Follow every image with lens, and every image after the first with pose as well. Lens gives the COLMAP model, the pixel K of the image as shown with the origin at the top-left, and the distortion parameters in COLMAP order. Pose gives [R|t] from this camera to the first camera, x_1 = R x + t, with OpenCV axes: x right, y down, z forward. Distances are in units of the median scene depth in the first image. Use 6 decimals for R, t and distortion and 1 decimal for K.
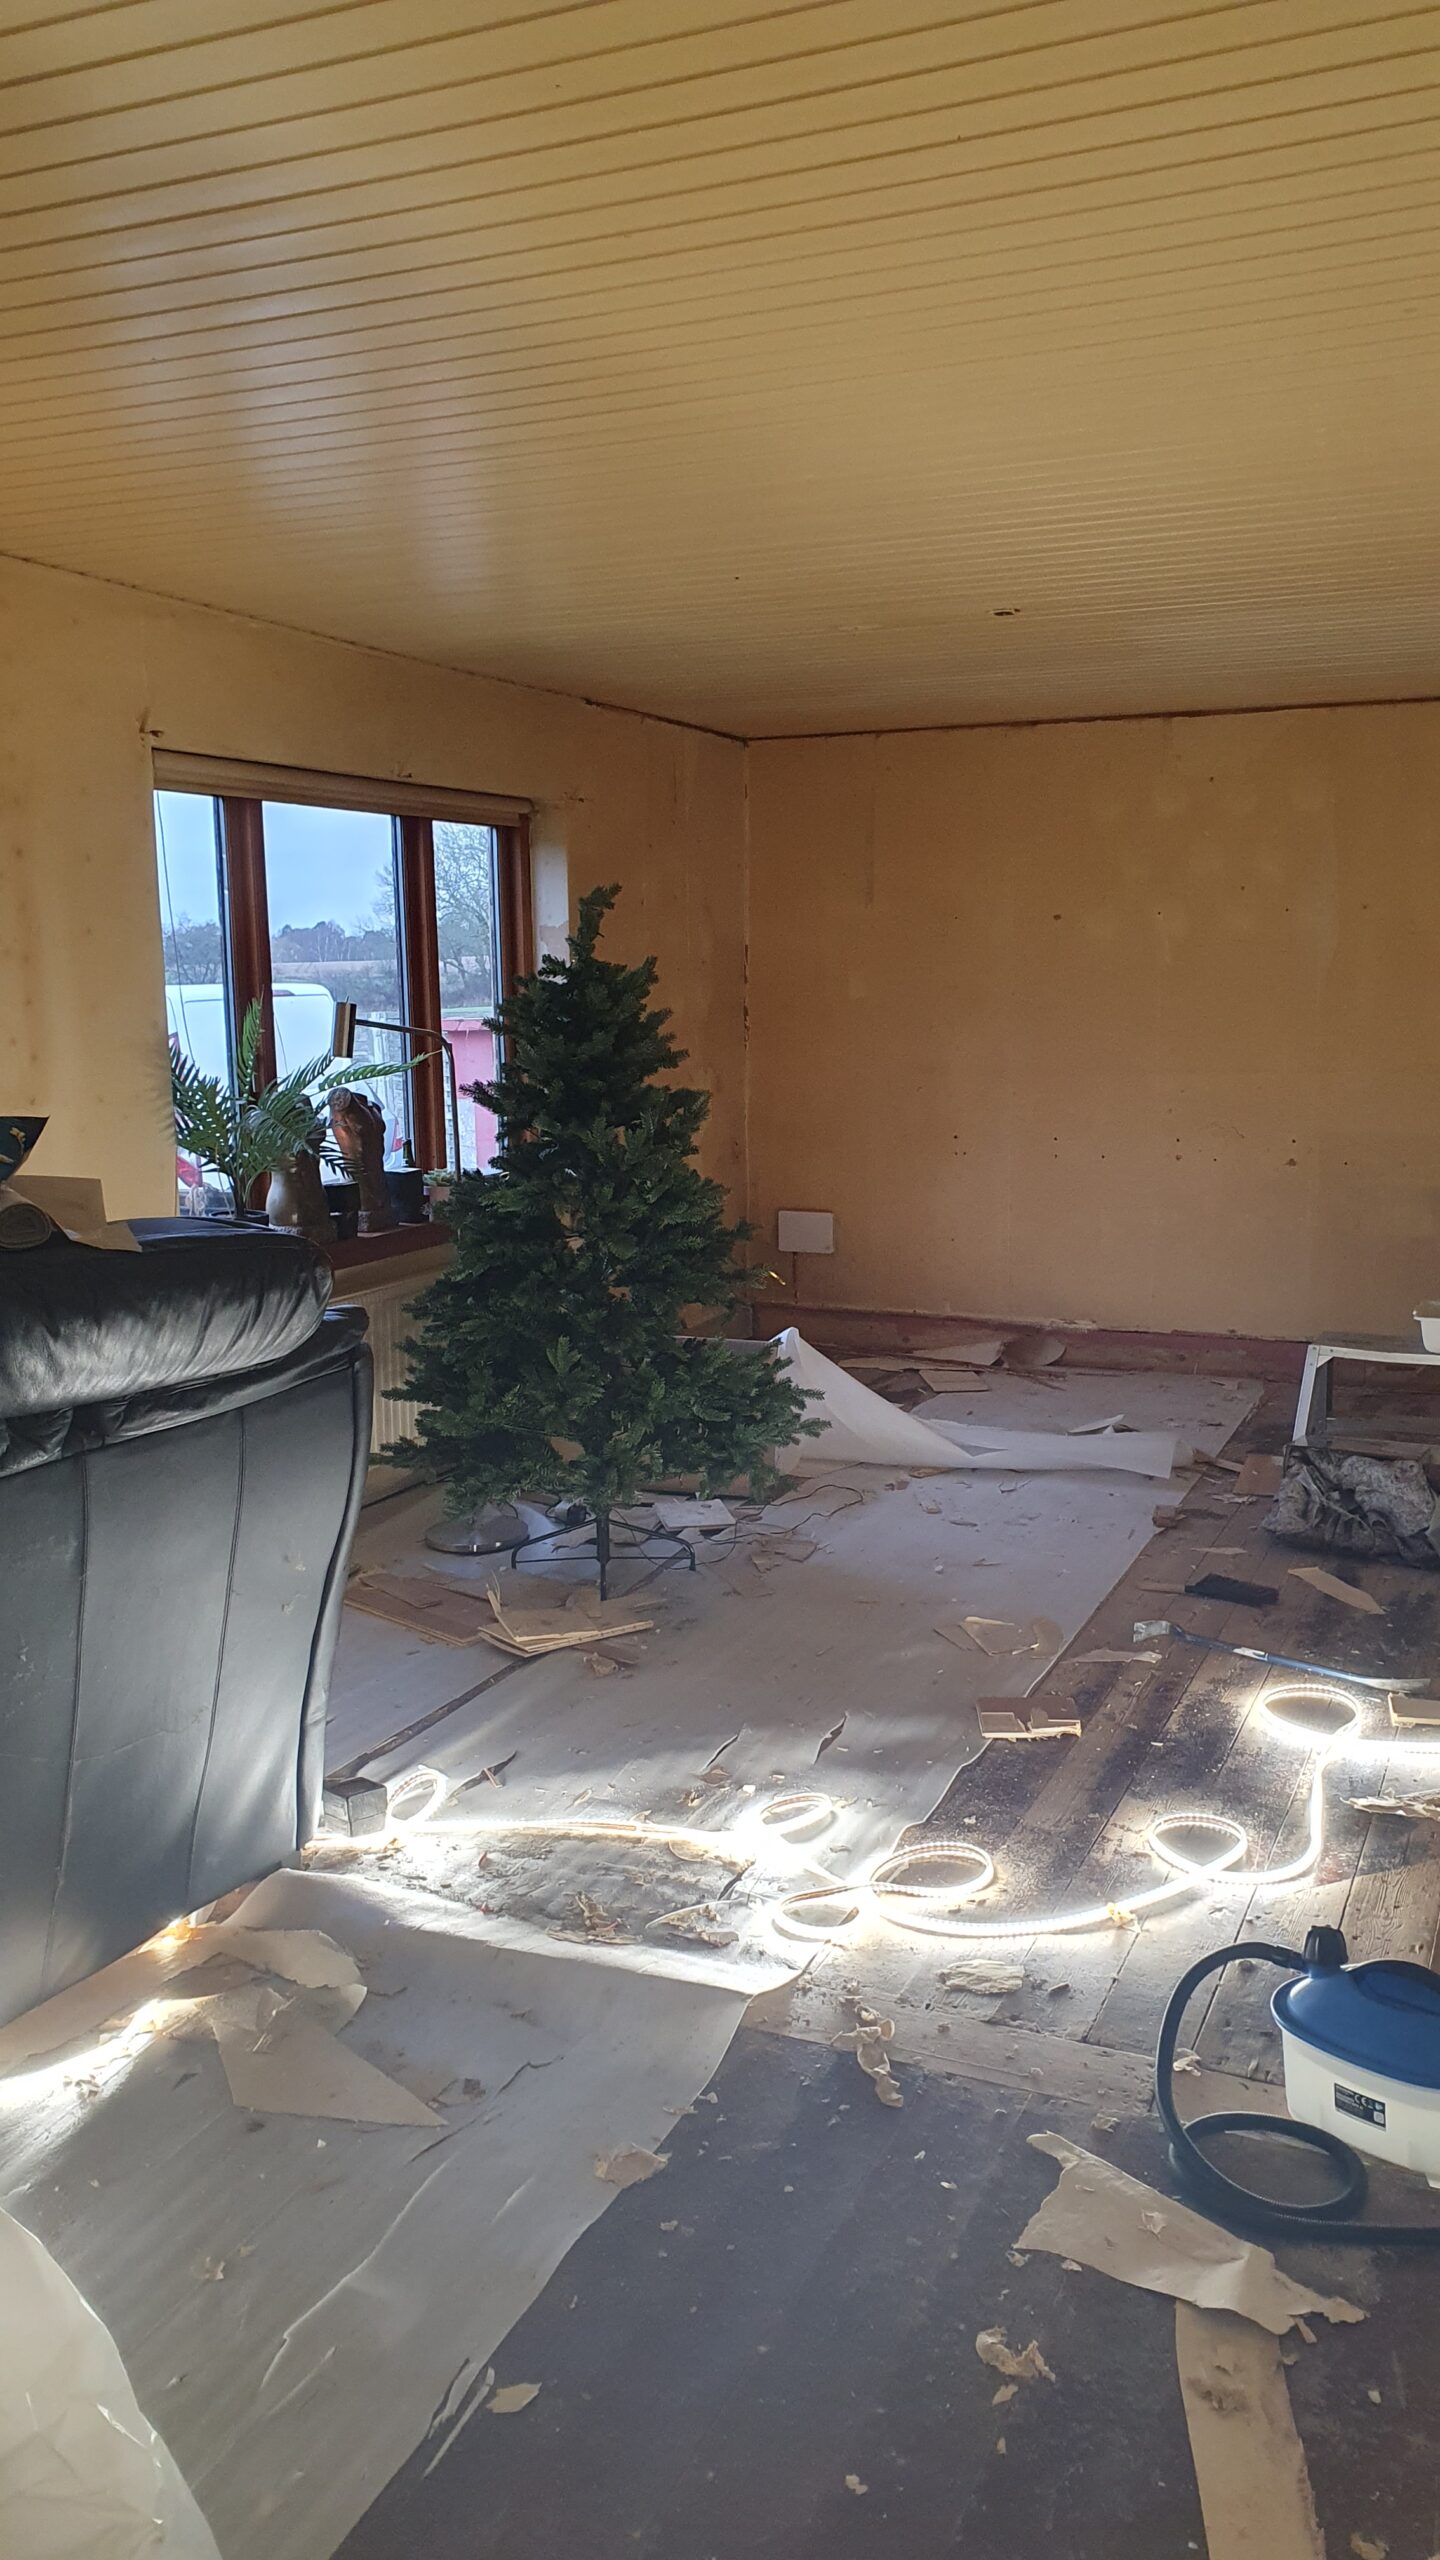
lens RADIAL K [[1955.8, 0, 732.2], [0, 1955.8, 1275.2], [0, 0, 1]] dist [0.049589, -0.066911]
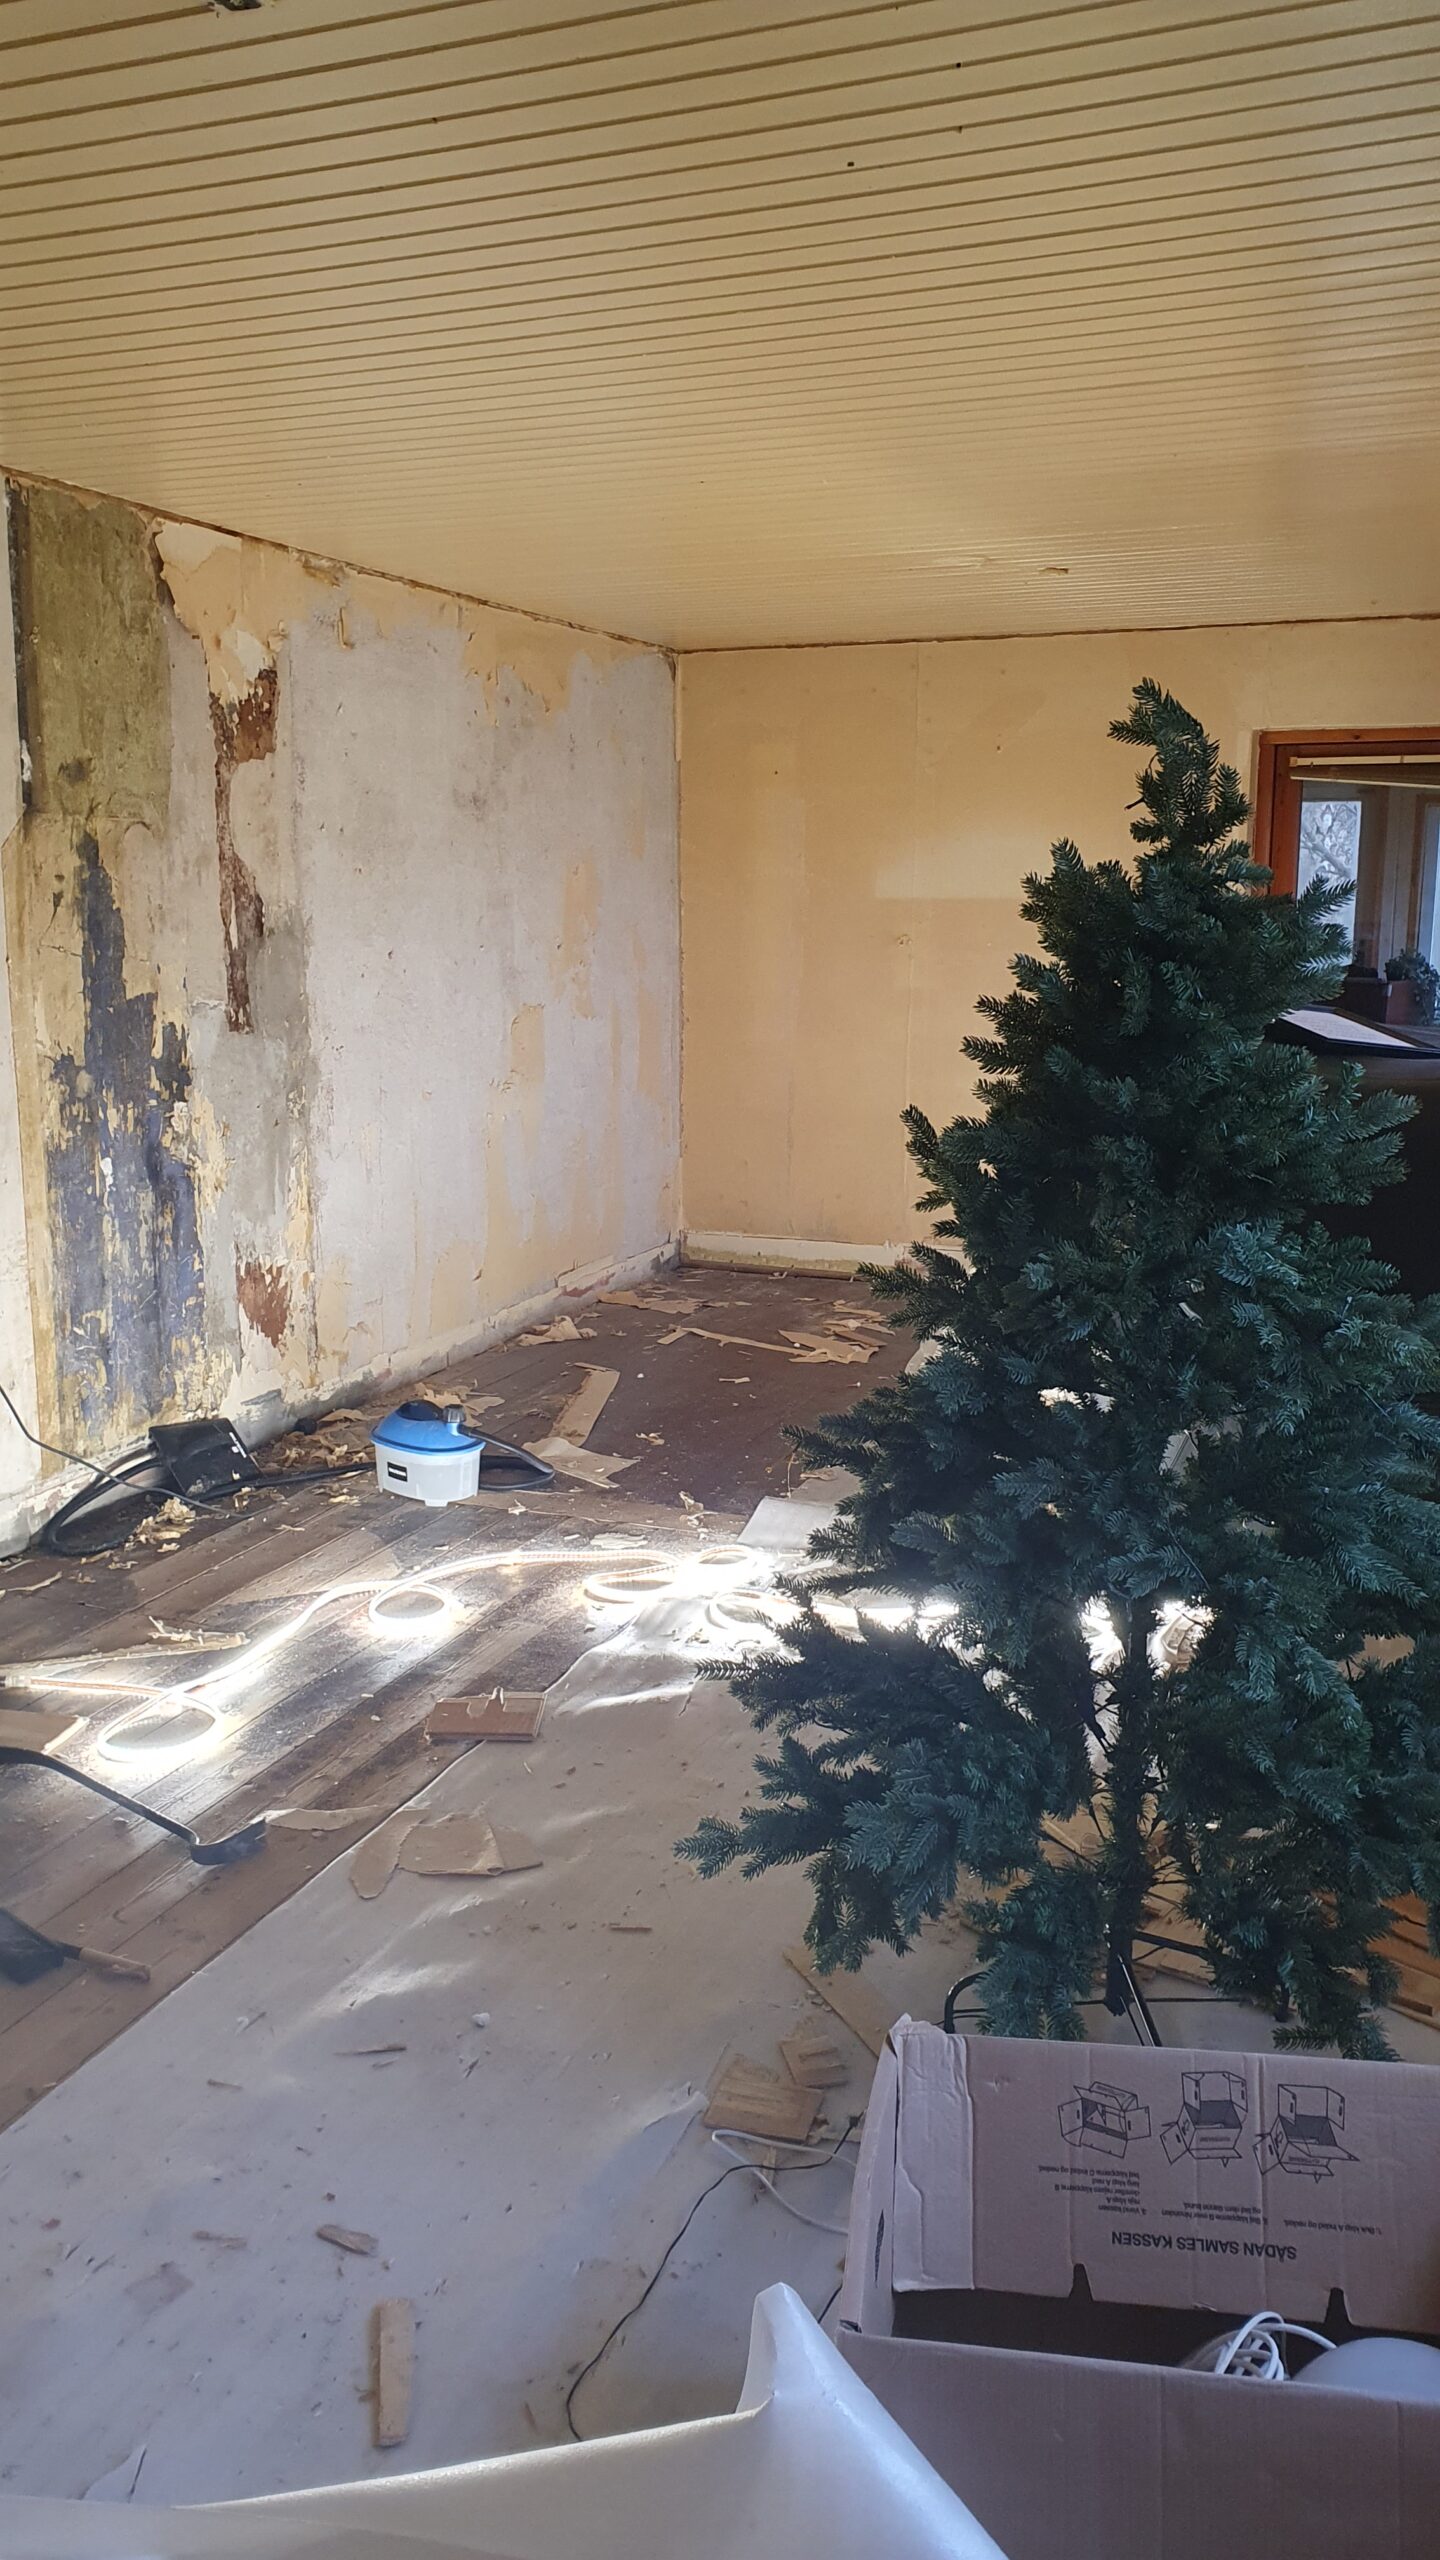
lens RADIAL K [[1955.8, 0, 735.2], [0, 1955.8, 1250.0], [0, 0, 1]] dist [0.049589, -0.066911]
pose [[-0.999131, 0.017465, -0.037840, 0.053193], [0.003796, 0.942320, 0.334692, -0.217861], [0.041503, 0.334258, -0.941567, 1.400069]]
